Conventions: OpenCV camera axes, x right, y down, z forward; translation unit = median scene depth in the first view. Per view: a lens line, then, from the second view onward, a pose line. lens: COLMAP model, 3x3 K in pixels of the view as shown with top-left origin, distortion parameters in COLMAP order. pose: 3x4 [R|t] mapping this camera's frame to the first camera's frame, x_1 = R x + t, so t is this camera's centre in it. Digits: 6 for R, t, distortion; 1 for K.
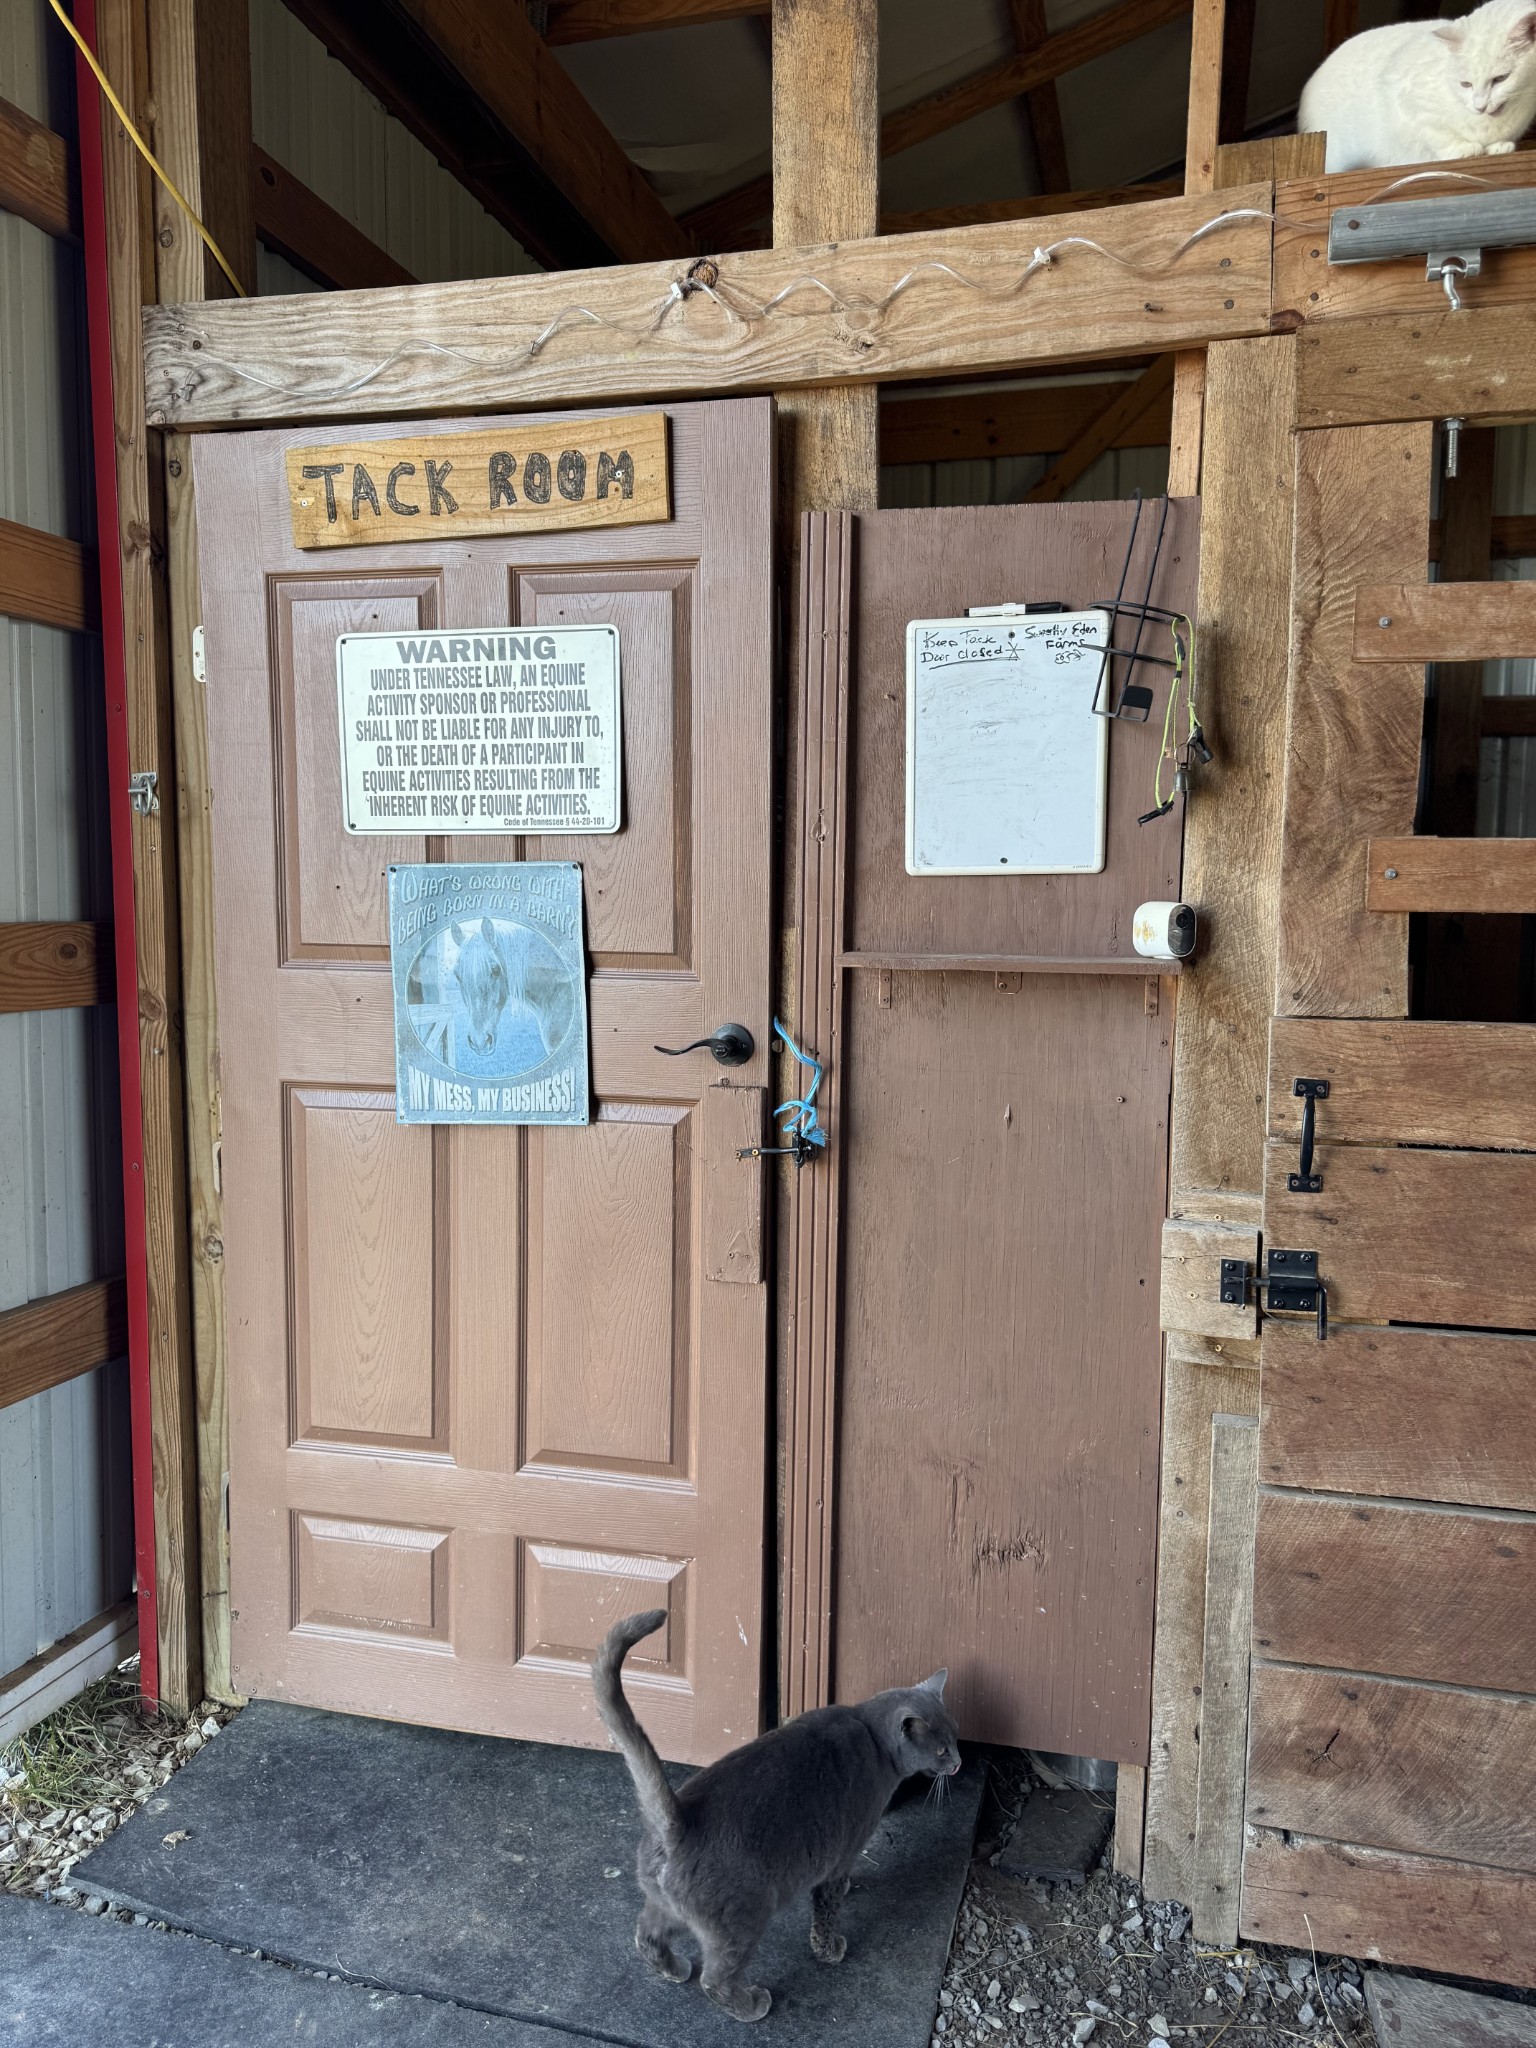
lens RADIAL K [[1478.3, 0, 769.1], [0, 1478.3, 1030.7], [0, 0, 1]] dist [-0.000281, -0.000406]
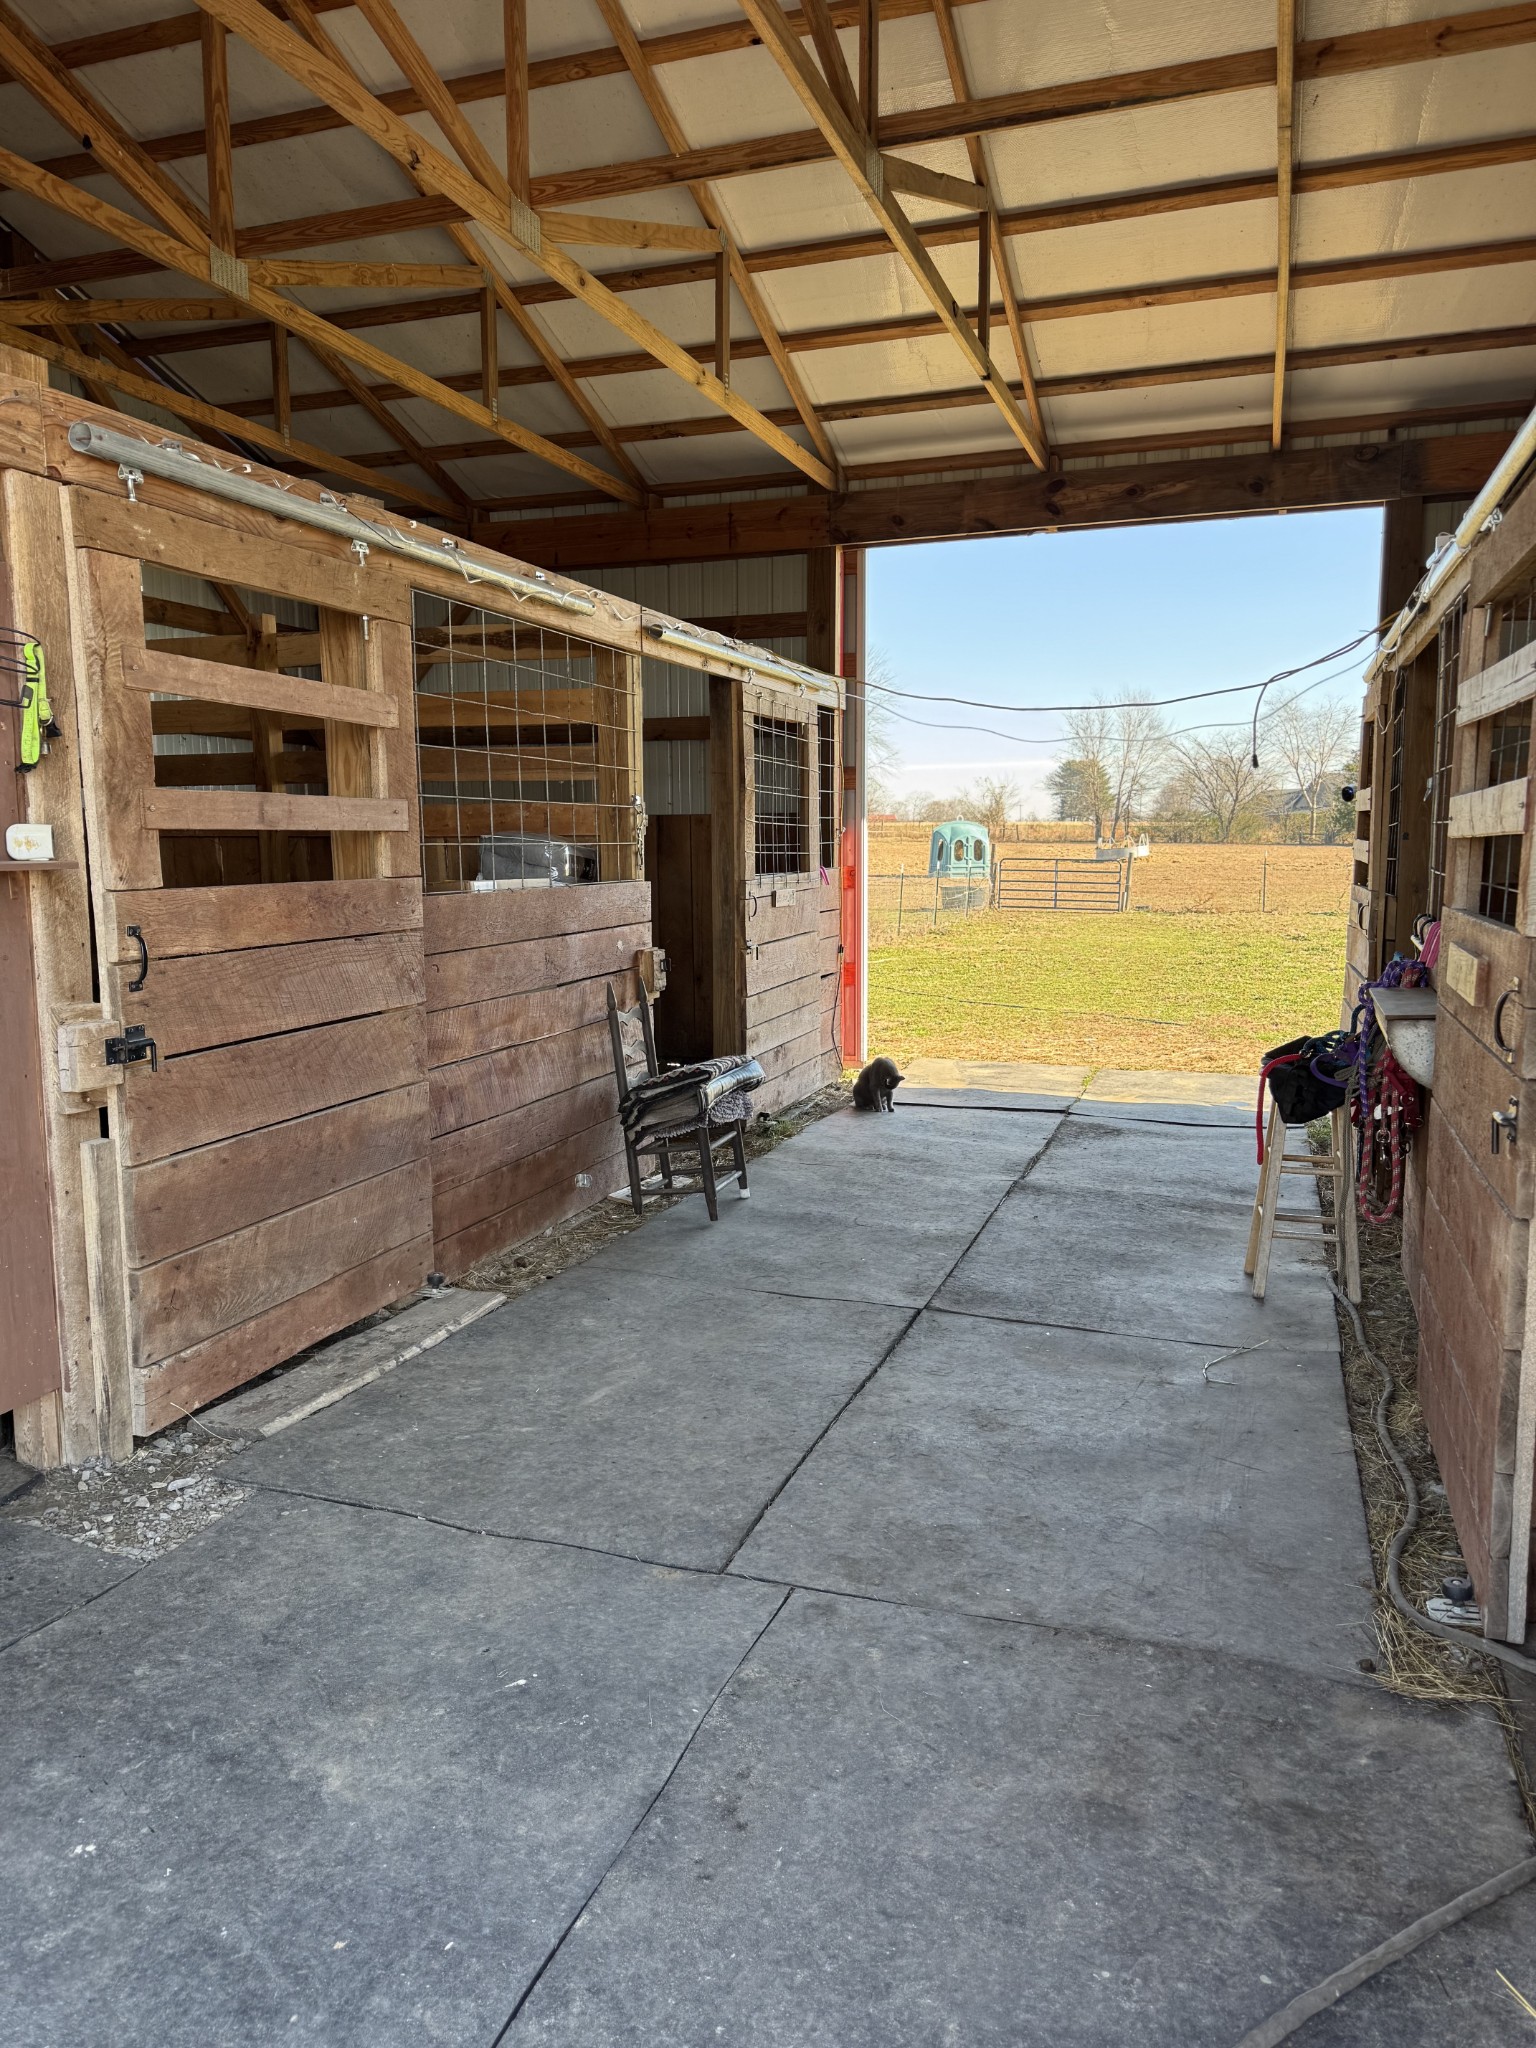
lens RADIAL K [[1478.3, 0, 765.2], [0, 1478.3, 1023.4], [0, 0, 1]] dist [-0.000281, -0.000406]
pose [[0.064043, -0.137329, 0.988453, -1.320306], [0.092191, 0.987065, 0.131163, -0.013962], [-0.993680, 0.082726, 0.075875, 0.131100]]
